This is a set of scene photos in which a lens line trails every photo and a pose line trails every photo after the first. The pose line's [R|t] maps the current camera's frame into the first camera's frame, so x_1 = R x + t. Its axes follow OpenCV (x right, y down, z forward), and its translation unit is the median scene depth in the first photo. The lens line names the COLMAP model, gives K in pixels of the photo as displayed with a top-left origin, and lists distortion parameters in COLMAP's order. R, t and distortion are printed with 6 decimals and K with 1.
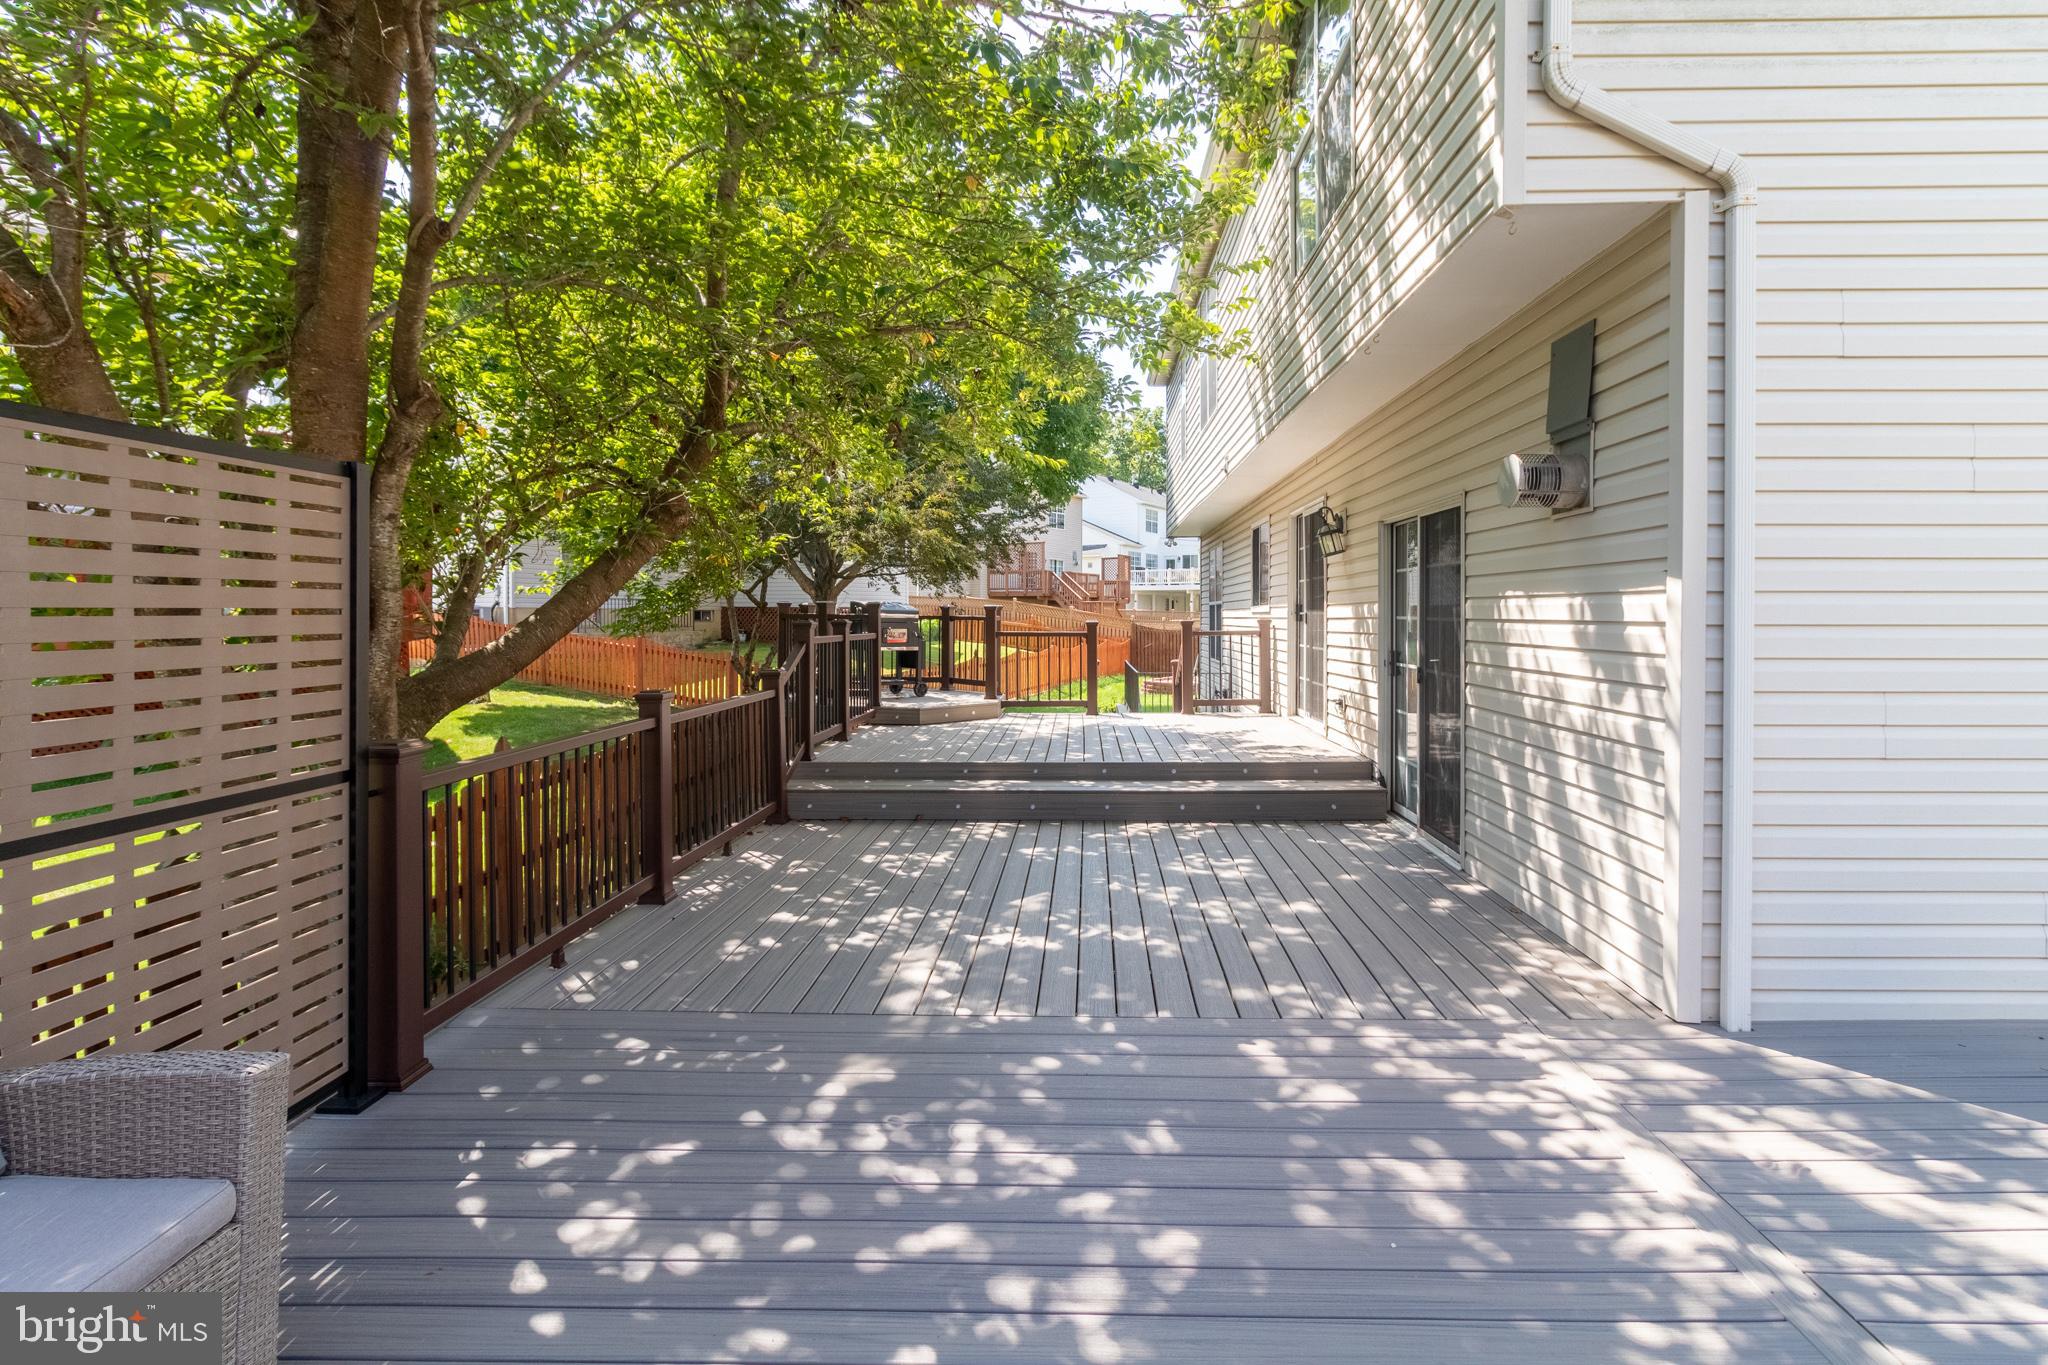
lens RADIAL K [[965.7, 0, 1037.1], [0, 965.7, 640.1], [0, 0, 1]] dist [-0.002513, 0.001015]
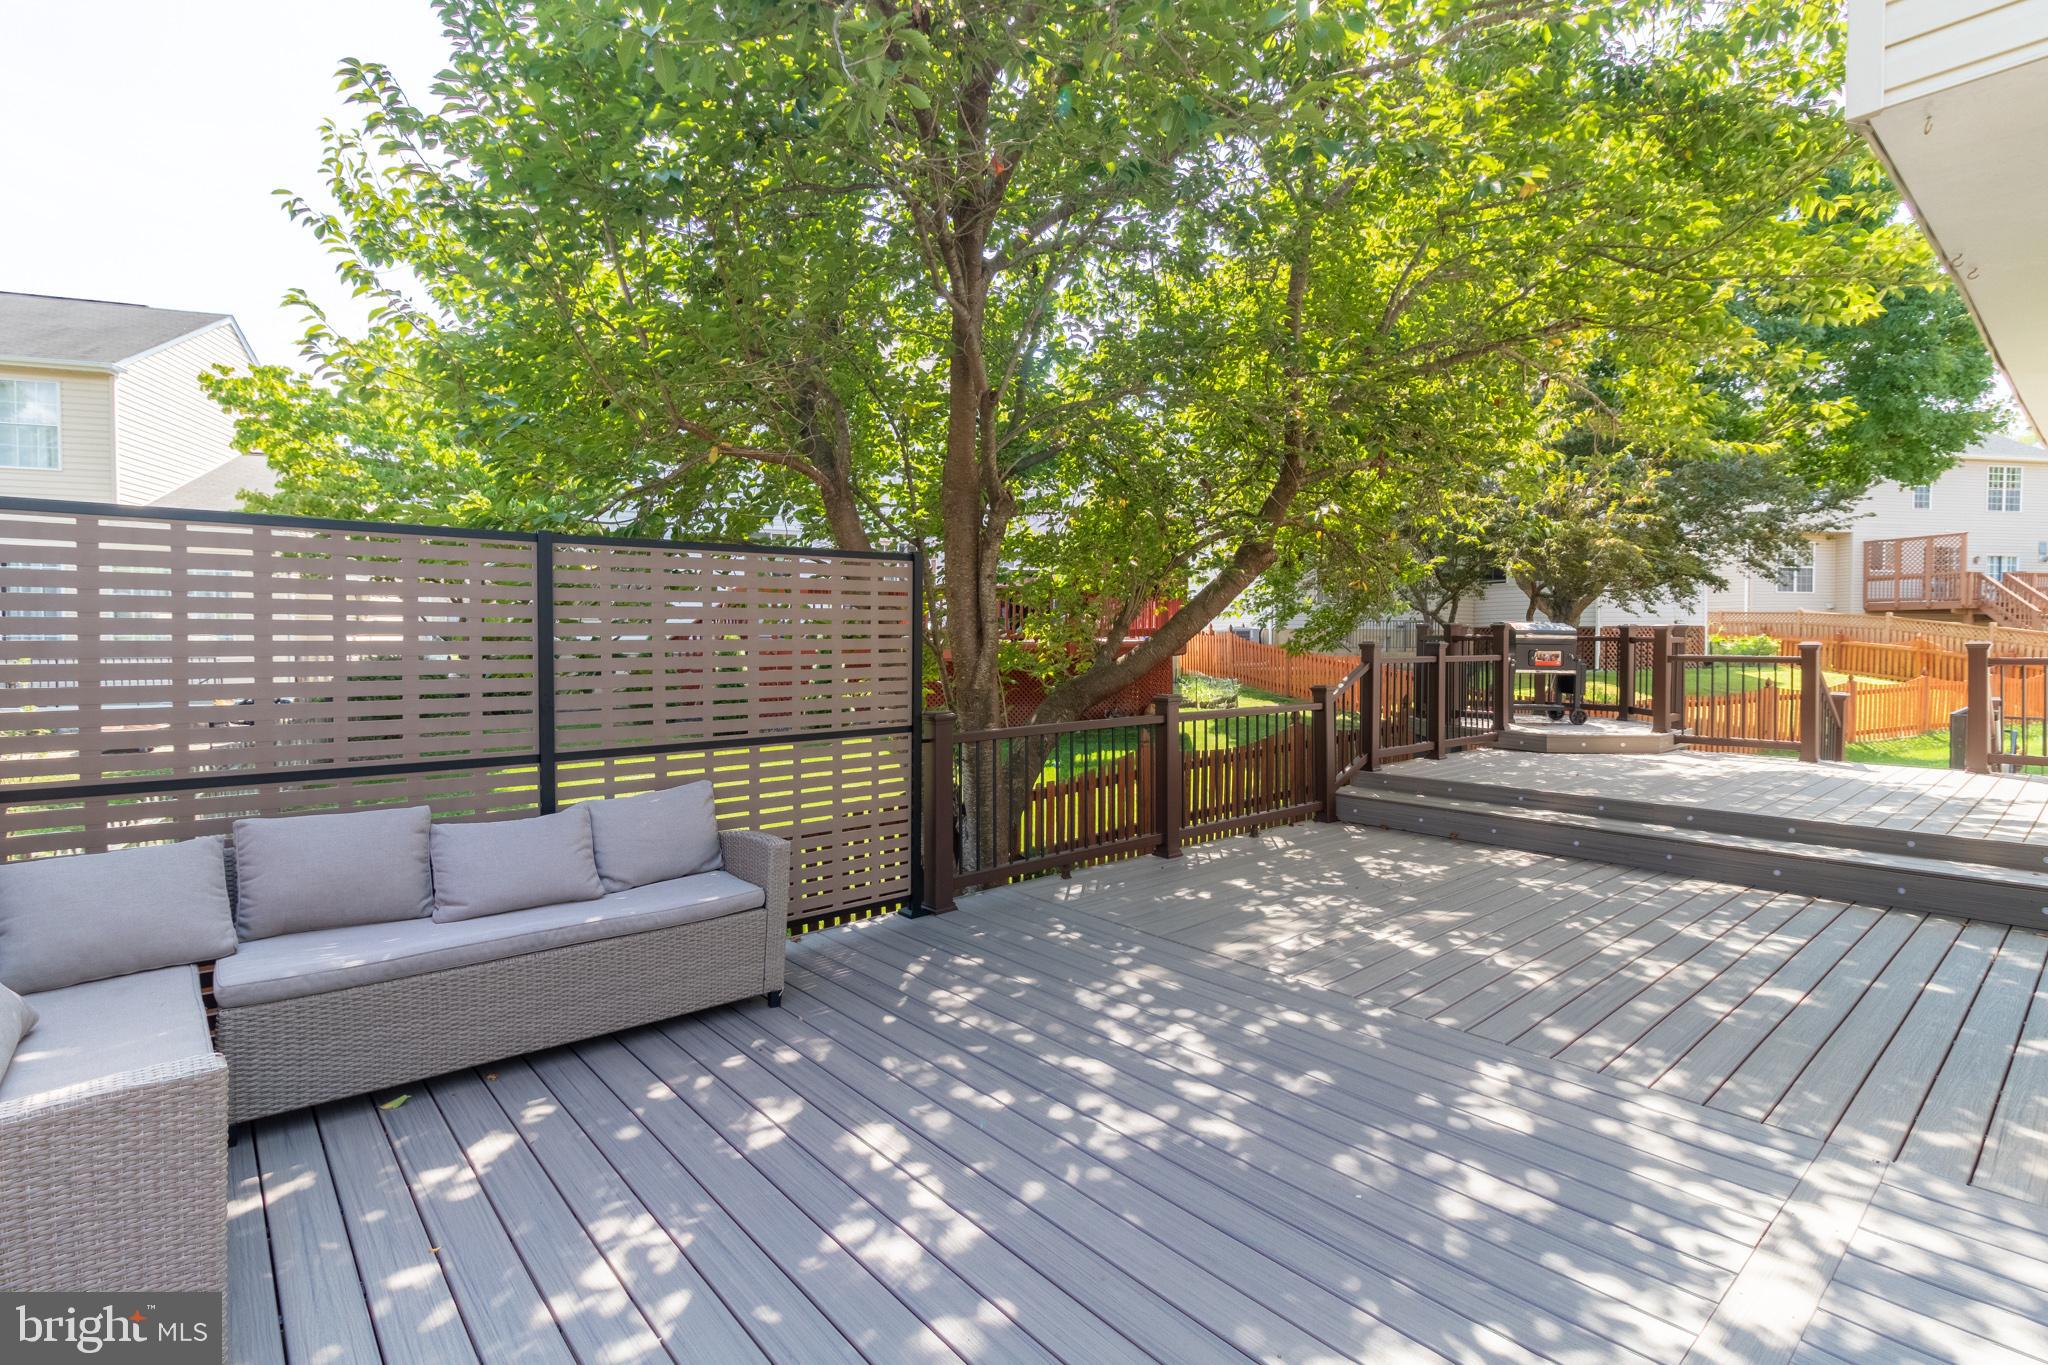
lens RADIAL K [[980.0, 0, 1035.7], [0, 980.0, 652.5], [0, 0, 1]] dist [-0.001091, 0.000952]
pose [[0.665865, 0.008414, -0.746025, 0.670816], [-0.015691, 0.999873, -0.002727, 0.000155], [0.745907, 0.013521, 0.665912, -0.039784]]
